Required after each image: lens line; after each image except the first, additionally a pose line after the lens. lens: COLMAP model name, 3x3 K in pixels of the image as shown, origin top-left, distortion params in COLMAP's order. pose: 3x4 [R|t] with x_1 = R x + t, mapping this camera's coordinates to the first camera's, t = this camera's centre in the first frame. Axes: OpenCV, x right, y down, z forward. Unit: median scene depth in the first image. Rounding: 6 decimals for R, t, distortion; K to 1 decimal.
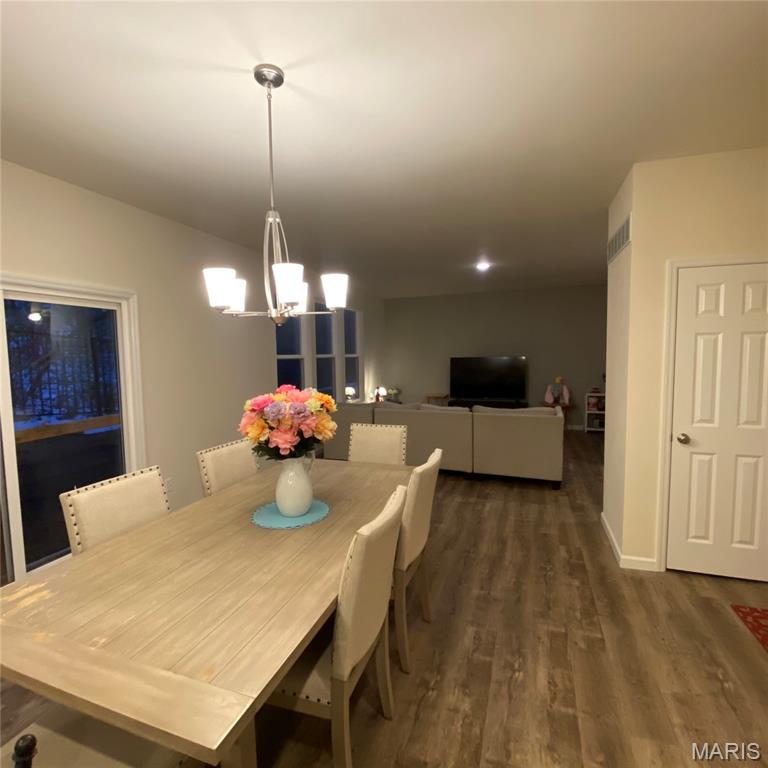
lens RADIAL K [[413.5, 0, 384.0], [0, 413.5, 384.0], [0, 0, 1]] dist [0.025899, -0.024601]
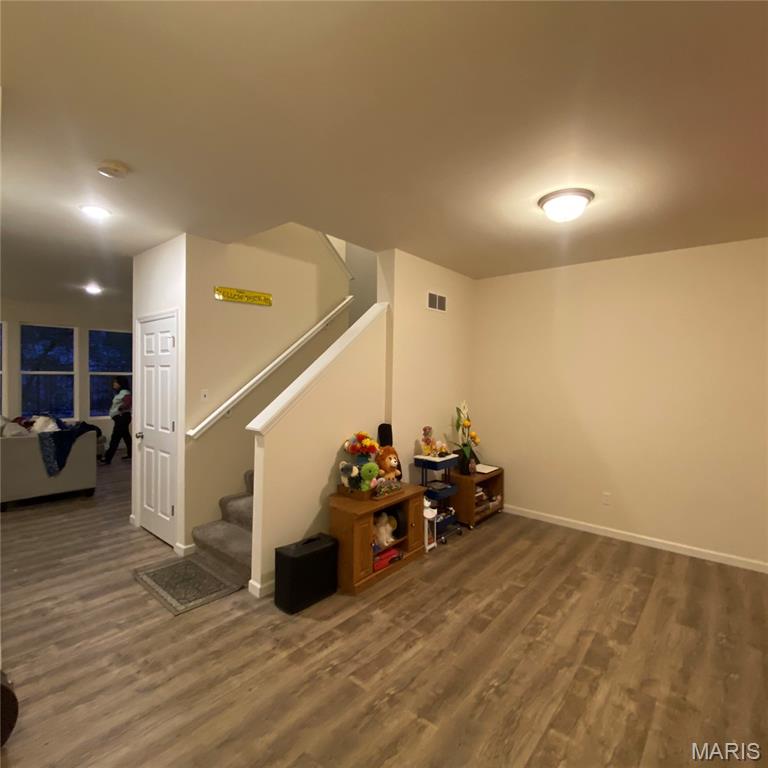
lens RADIAL K [[413.5, 0, 384.0], [0, 413.5, 384.0], [0, 0, 1]] dist [0.025899, -0.024601]
pose [[0.934885, 0.035329, -0.353187, 3.954182], [-0.052135, 0.997910, -0.038181, -0.145895], [0.351100, 0.054108, 0.934773, 0.923858]]
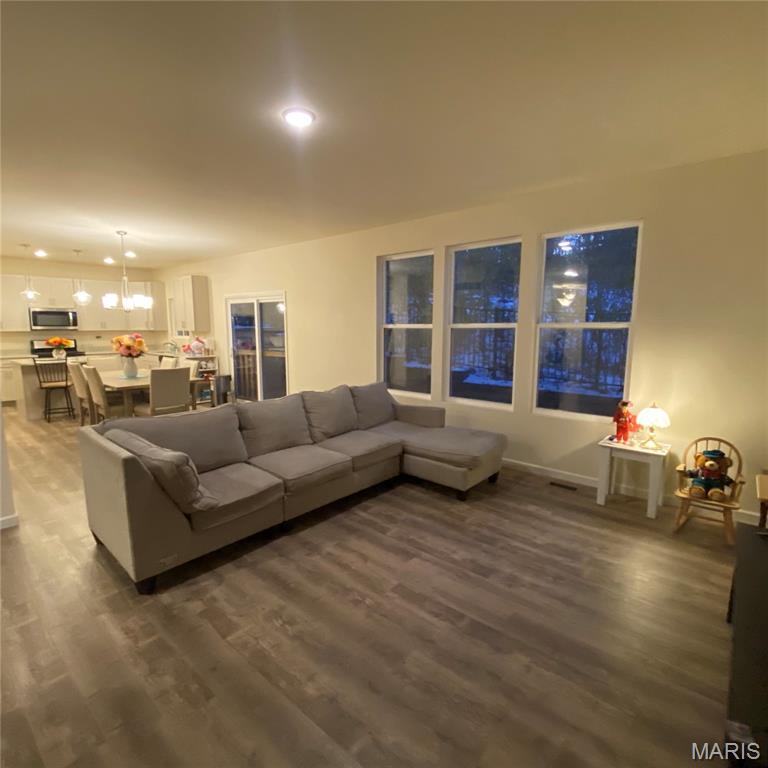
lens RADIAL K [[417.8, 0, 384.0], [0, 417.8, 384.0], [0, 0, 1]] dist [-0.001519, -0.001875]
pose [[-0.365808, 0.146030, -0.919162, 1.985288], [-0.054032, 0.982616, 0.177615, -0.306063], [0.929120, 0.114638, -0.351559, 3.900669]]
